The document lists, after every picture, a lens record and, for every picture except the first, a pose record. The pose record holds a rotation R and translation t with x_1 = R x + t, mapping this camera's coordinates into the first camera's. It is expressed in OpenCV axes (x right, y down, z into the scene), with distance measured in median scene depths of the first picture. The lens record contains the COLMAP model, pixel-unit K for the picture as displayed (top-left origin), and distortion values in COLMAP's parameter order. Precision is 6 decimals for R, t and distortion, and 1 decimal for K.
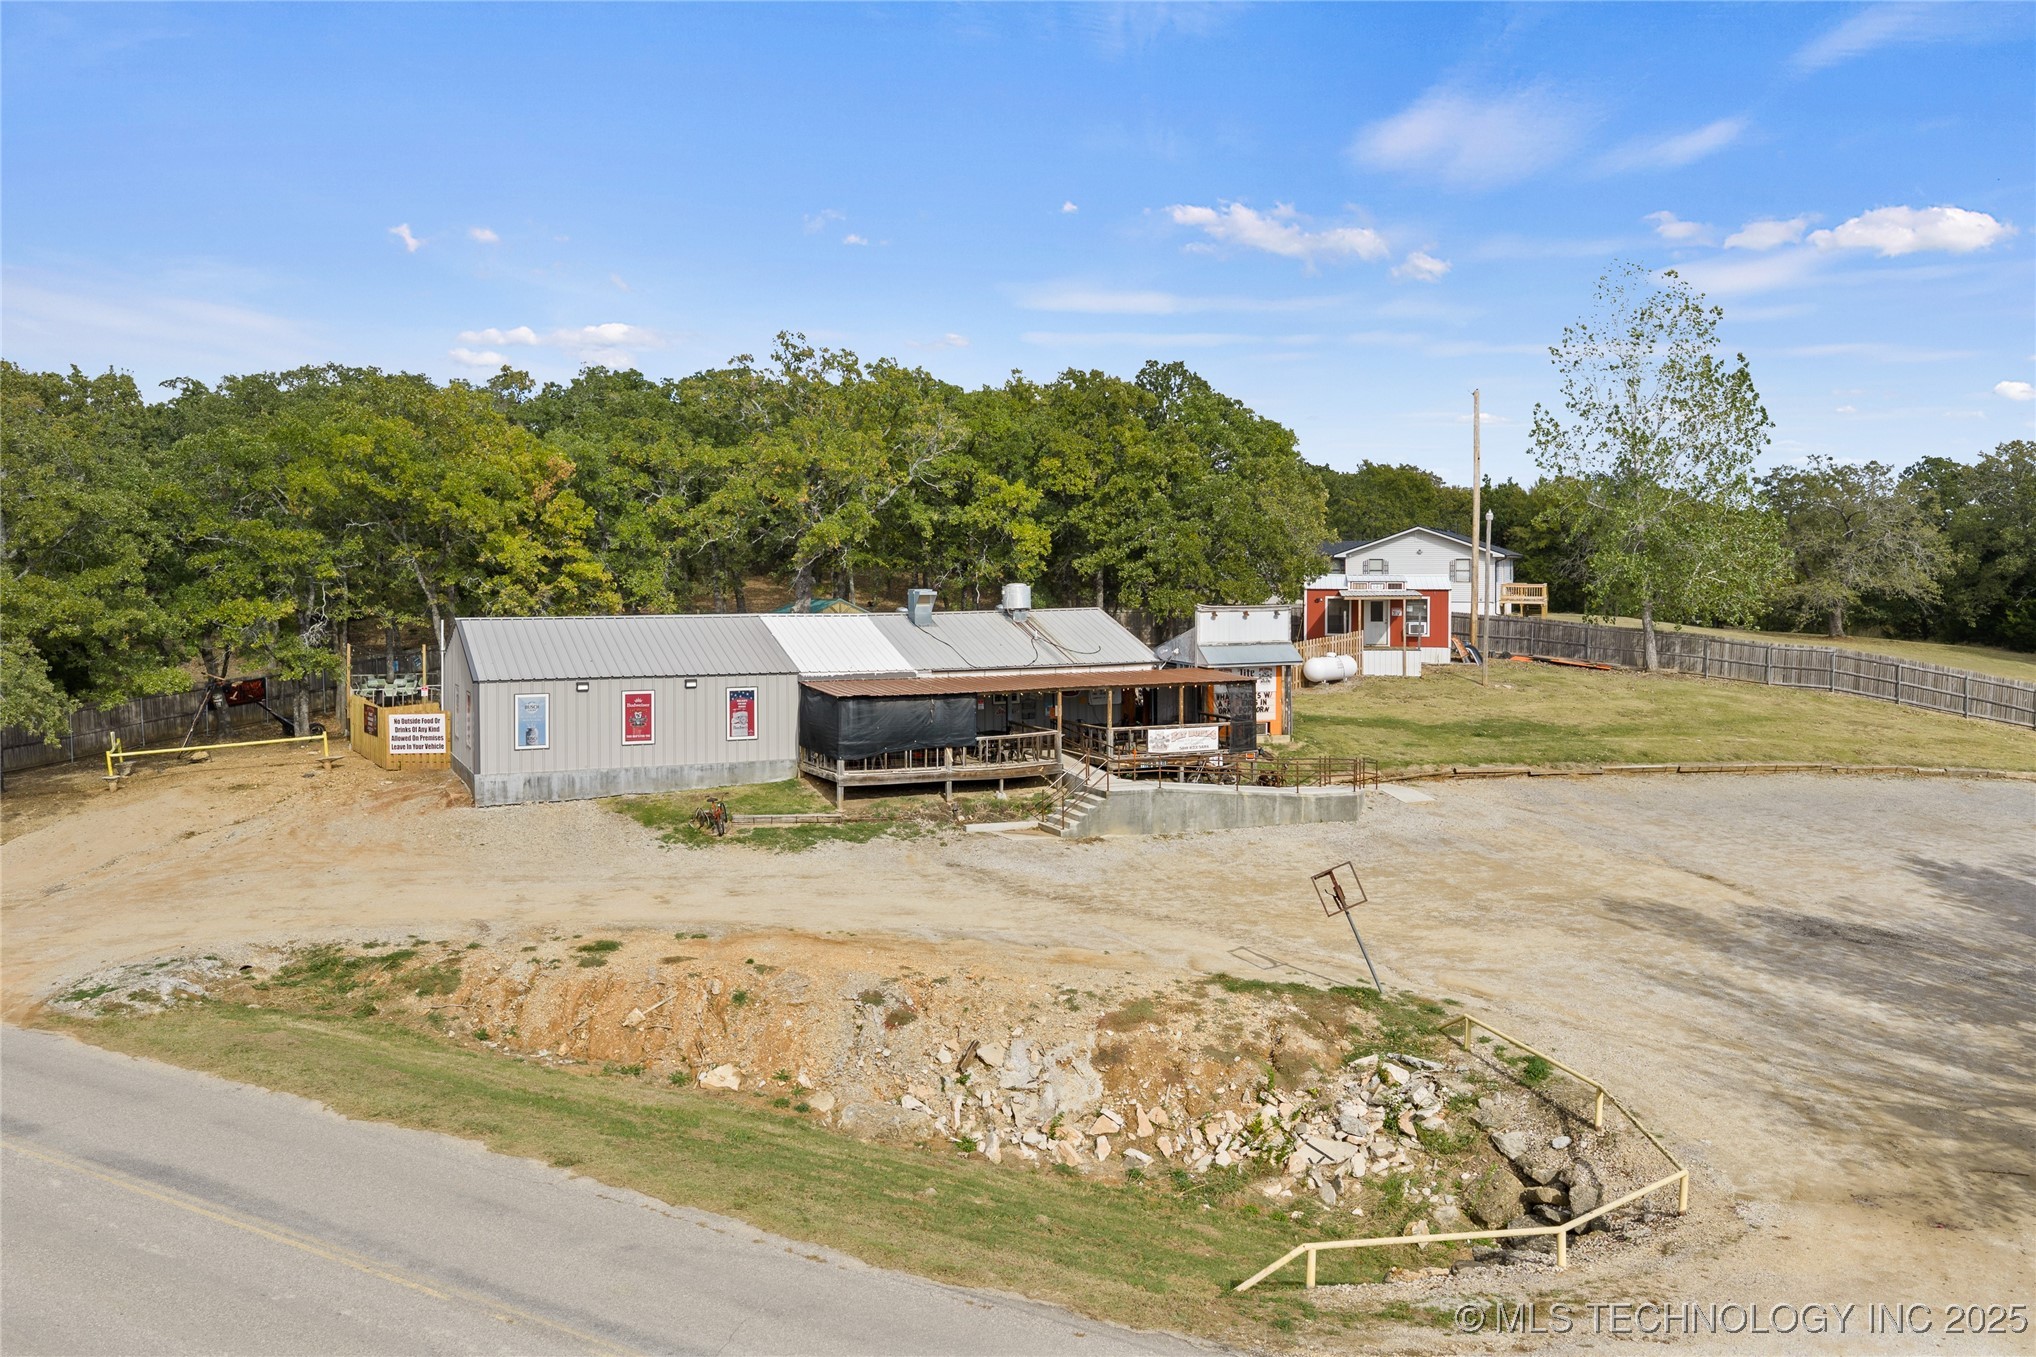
lens RADIAL K [[1736.4, 0, 1030.4], [0, 1736.4, 623.2], [0, 0, 1]] dist [0.001703, -0.015979]
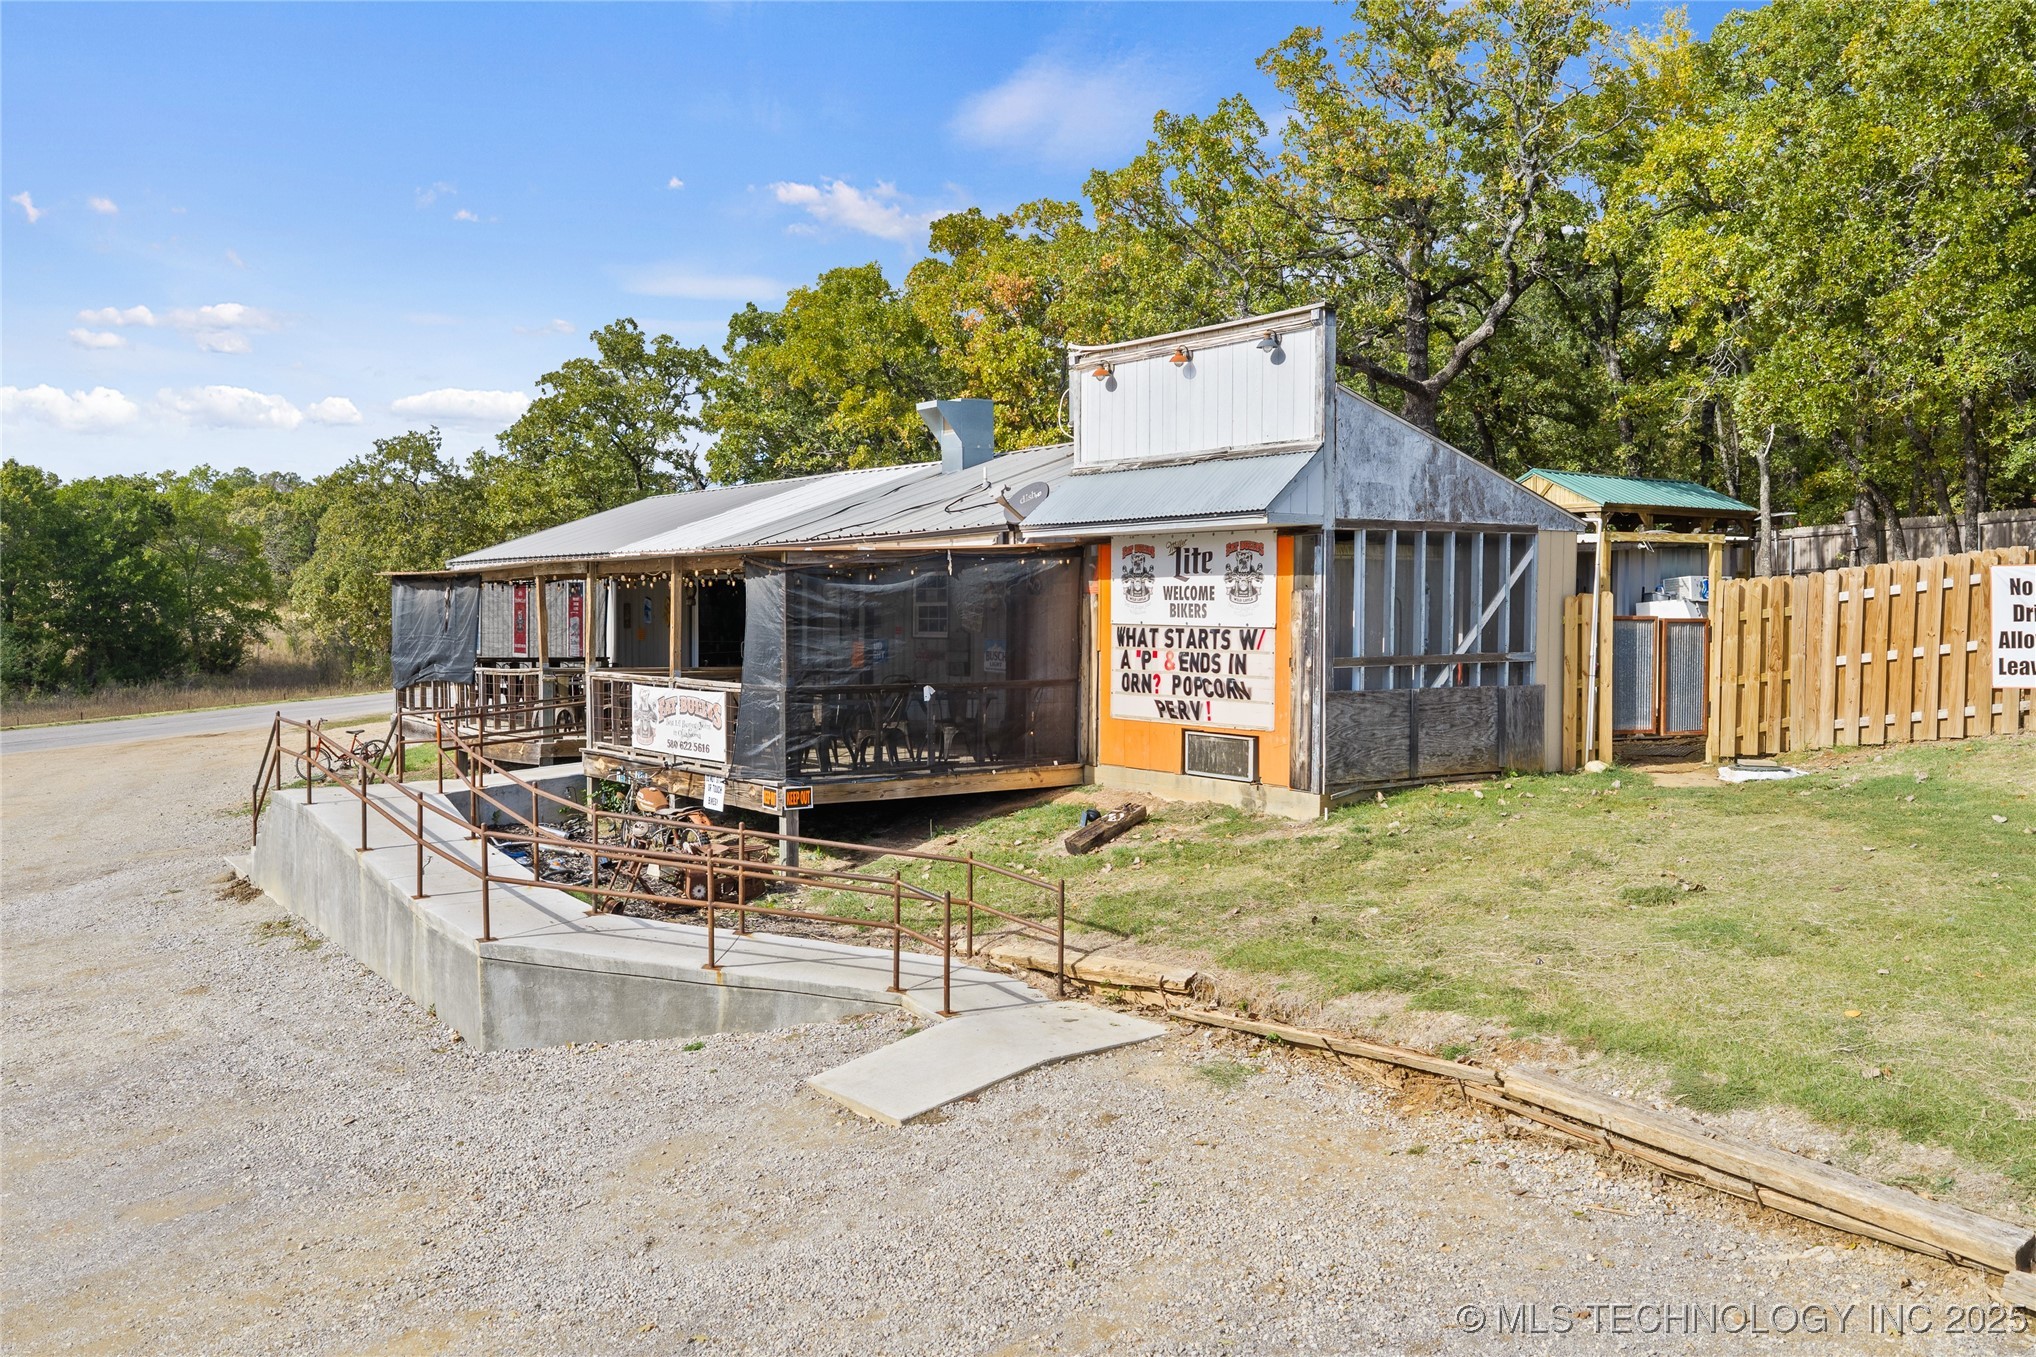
lens RADIAL K [[1739.1, 0, 1018.0], [0, 1739.1, 678.5], [0, 0, 1]] dist [0.006391, 0.004394]
pose [[0.174363, 0.039624, -0.983884, 0.451675], [-0.041375, 0.998602, 0.032884, 0.044194], [0.983812, 0.034974, 0.175759, 1.011806]]
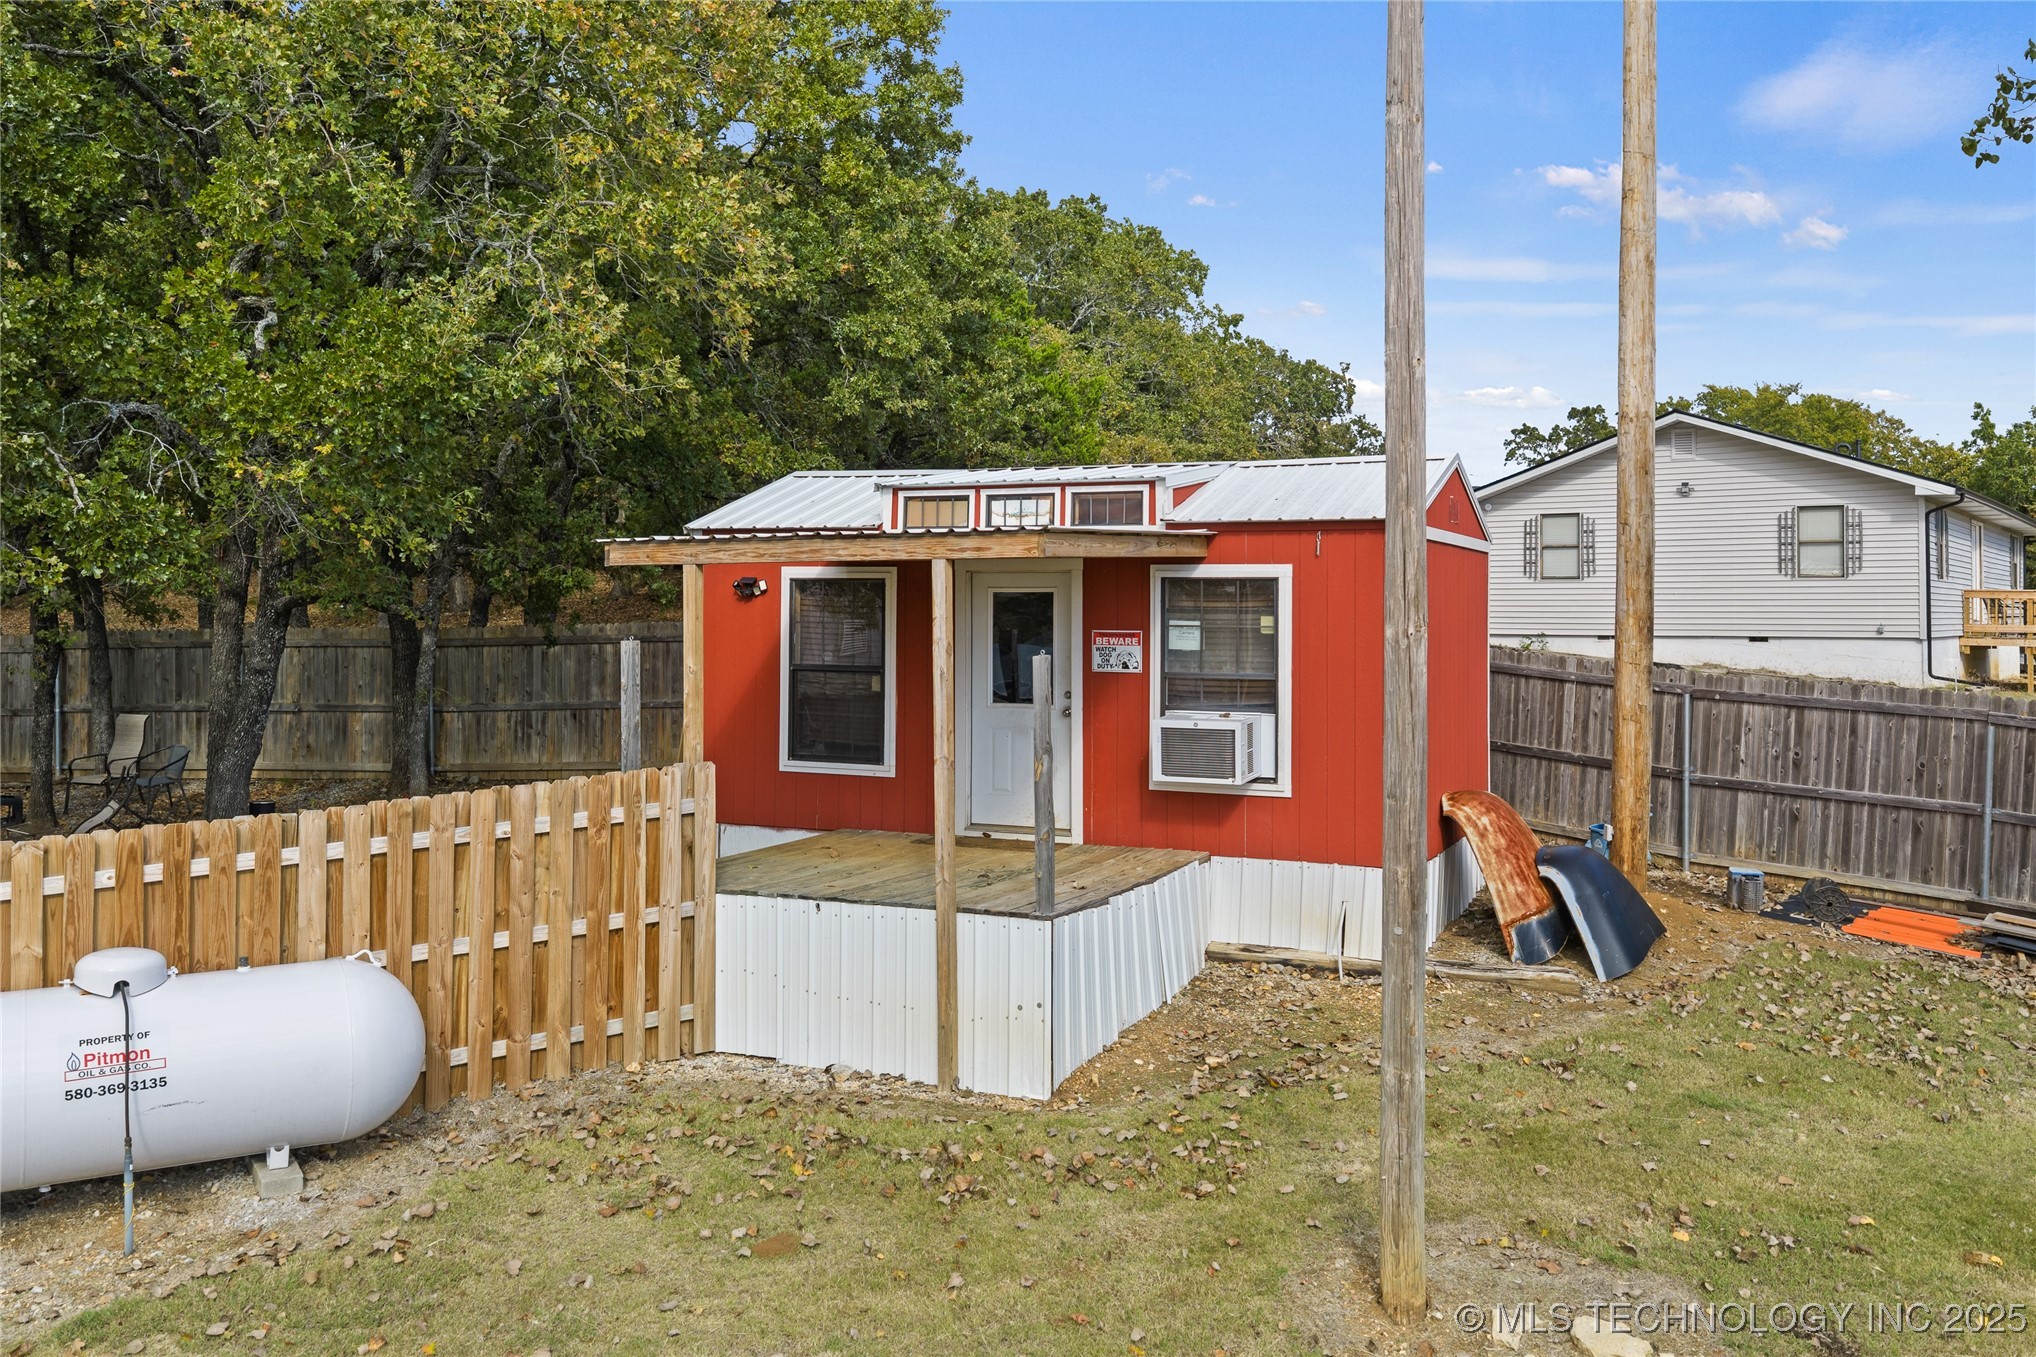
lens RADIAL K [[1727.0, 0, 1018.0], [0, 1727.0, 678.5], [0, 0, 1]] dist [-0.009054, 0.002317]
pose [[0.958476, 0.014447, -0.284807, 0.352578], [-0.014570, 0.999892, 0.001686, -0.005313], [0.284801, 0.002533, 0.958583, 1.159984]]
